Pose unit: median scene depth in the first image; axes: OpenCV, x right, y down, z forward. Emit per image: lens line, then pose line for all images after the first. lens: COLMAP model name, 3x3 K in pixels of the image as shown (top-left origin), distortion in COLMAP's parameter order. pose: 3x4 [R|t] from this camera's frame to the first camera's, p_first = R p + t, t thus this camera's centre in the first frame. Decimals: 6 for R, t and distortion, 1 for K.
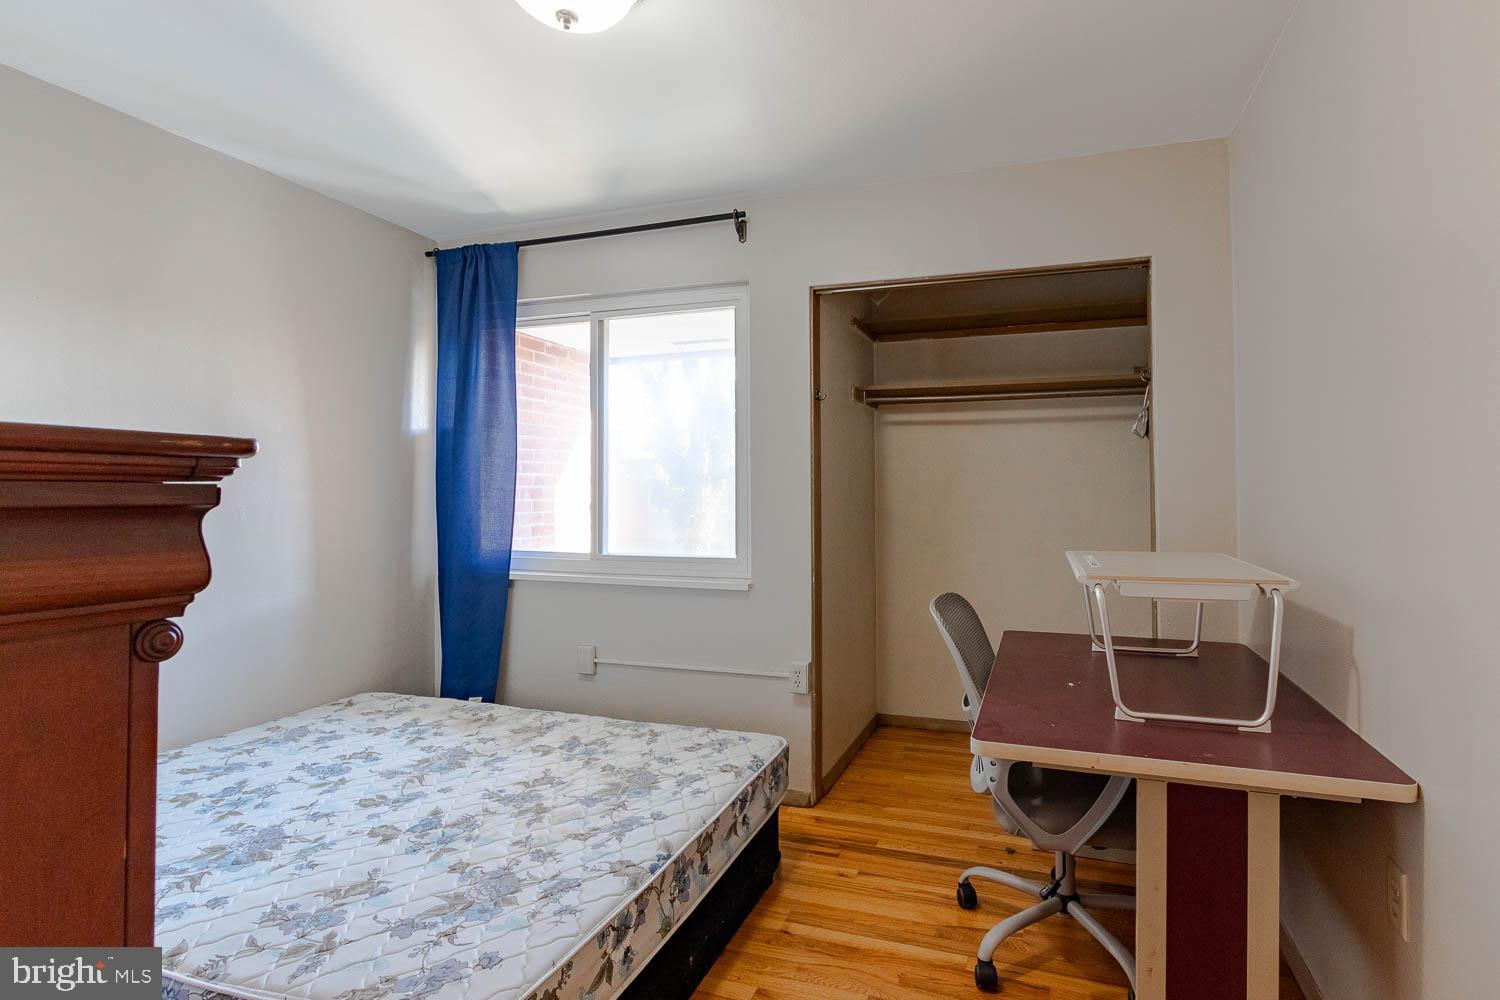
lens RADIAL K [[752.9, 0, 796.7], [0, 752.9, 495.6], [0, 0, 1]] dist [-0.001370, 0.000087]
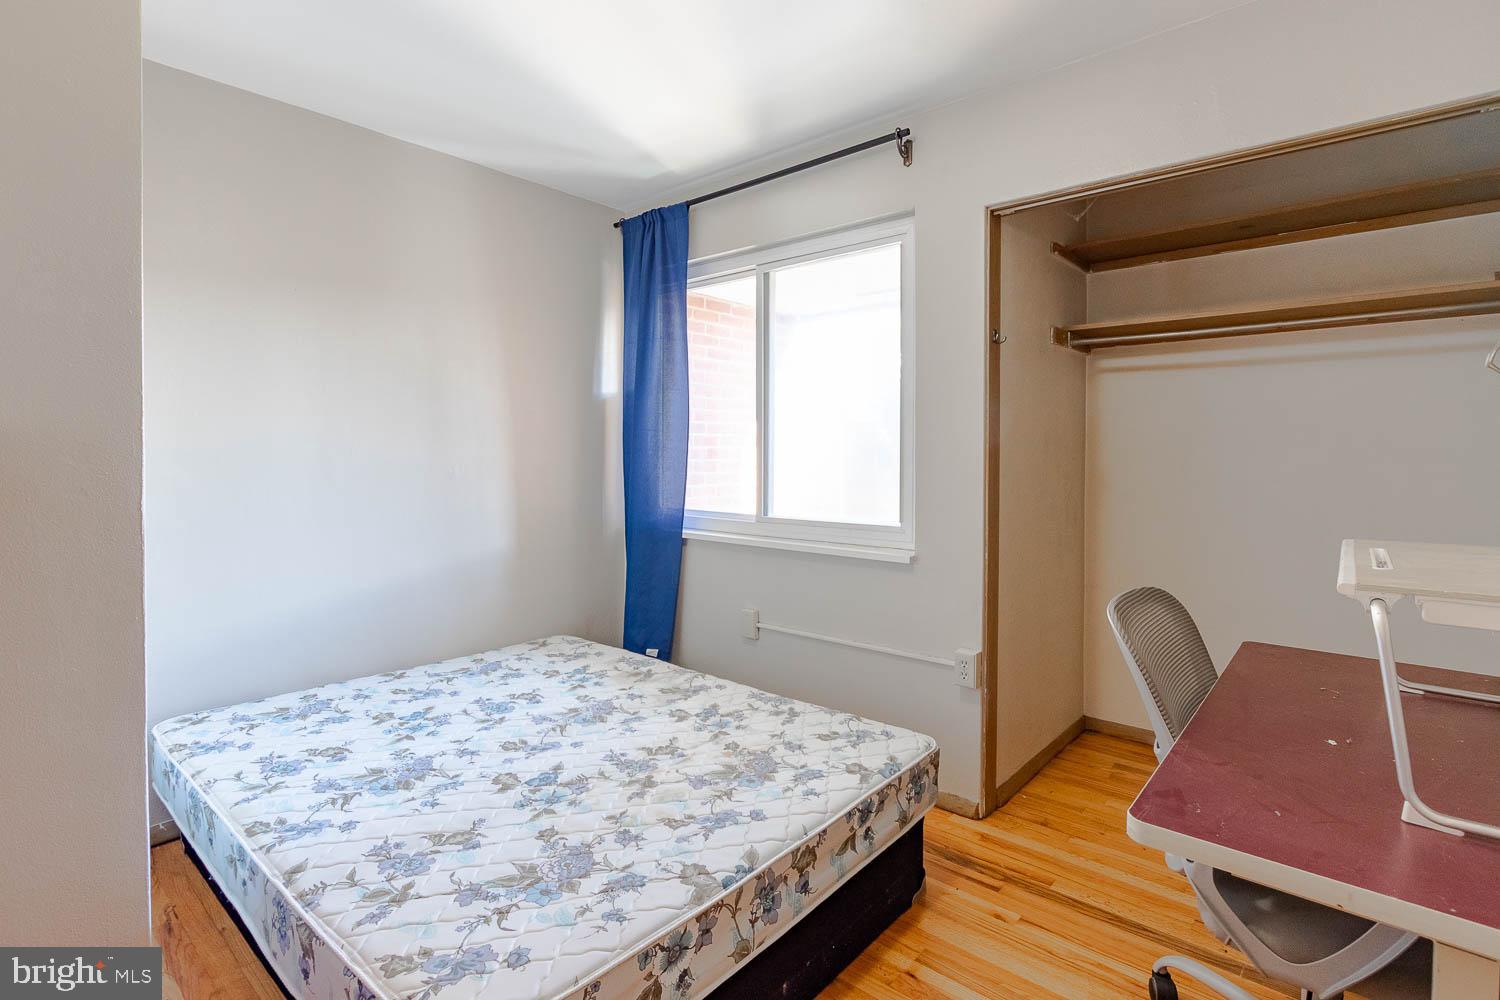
lens RADIAL K [[725.6, 0, 749.8], [0, 725.6, 480.2], [0, 0, 1]] dist [-0.001269, 0.000139]
pose [[0.924066, 0.018300, -0.381794, 0.105577], [-0.006742, 0.999478, 0.031589, 0.002273], [0.382173, -0.026617, 0.923707, 0.177672]]
